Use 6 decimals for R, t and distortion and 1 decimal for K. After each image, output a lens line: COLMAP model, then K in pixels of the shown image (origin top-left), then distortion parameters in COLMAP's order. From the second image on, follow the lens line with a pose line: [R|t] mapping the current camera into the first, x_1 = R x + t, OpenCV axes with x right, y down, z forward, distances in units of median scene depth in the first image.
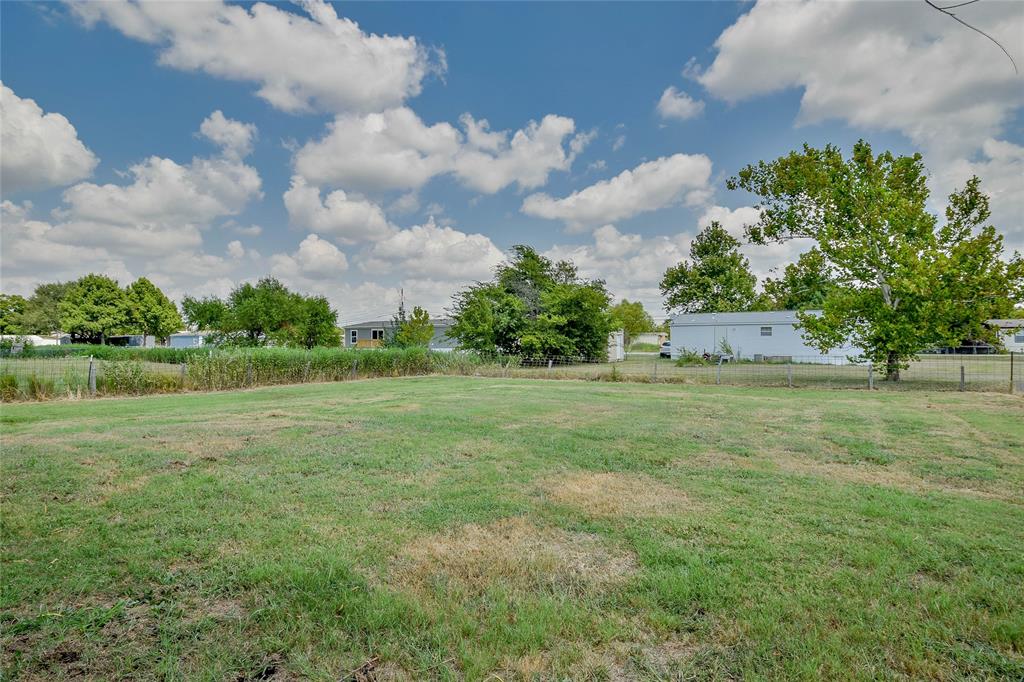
lens RADIAL K [[530.7, 0, 512.1], [0, 530.7, 341.3], [0, 0, 1]] dist [0.003302, 0.000140]
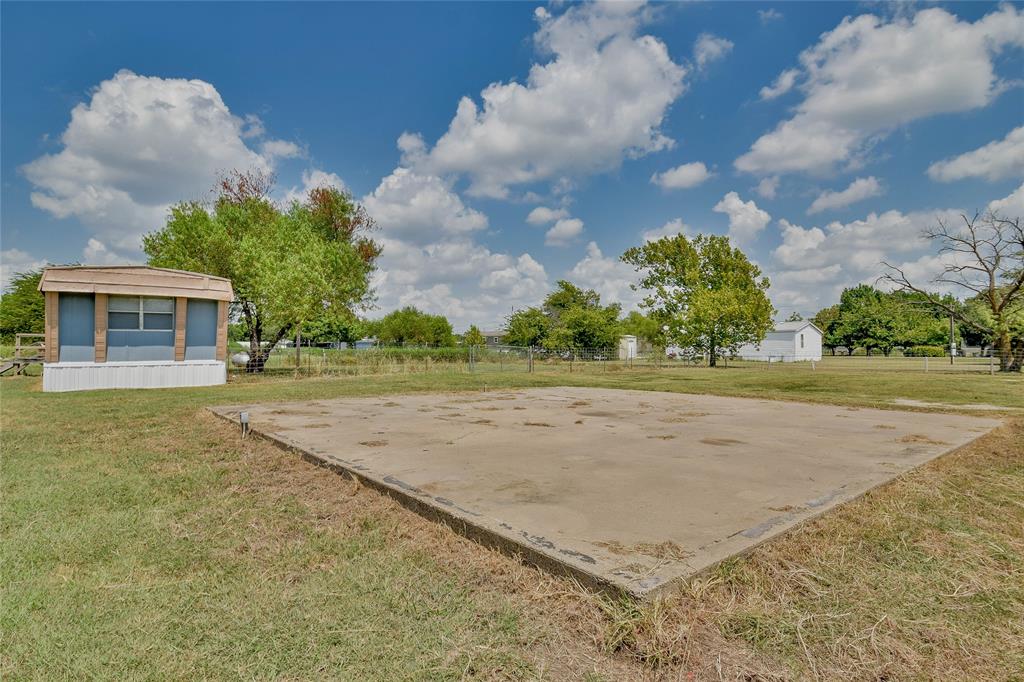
lens RADIAL K [[530.7, 0, 511.9], [0, 530.7, 342.2], [0, 0, 1]] dist [0.003302, 0.000140]
pose [[0.960386, -0.000359, -0.278673, 0.288670], [-0.002943, 0.999930, -0.011431, 0.008540], [0.278658, 0.011798, 0.960318, -0.455516]]
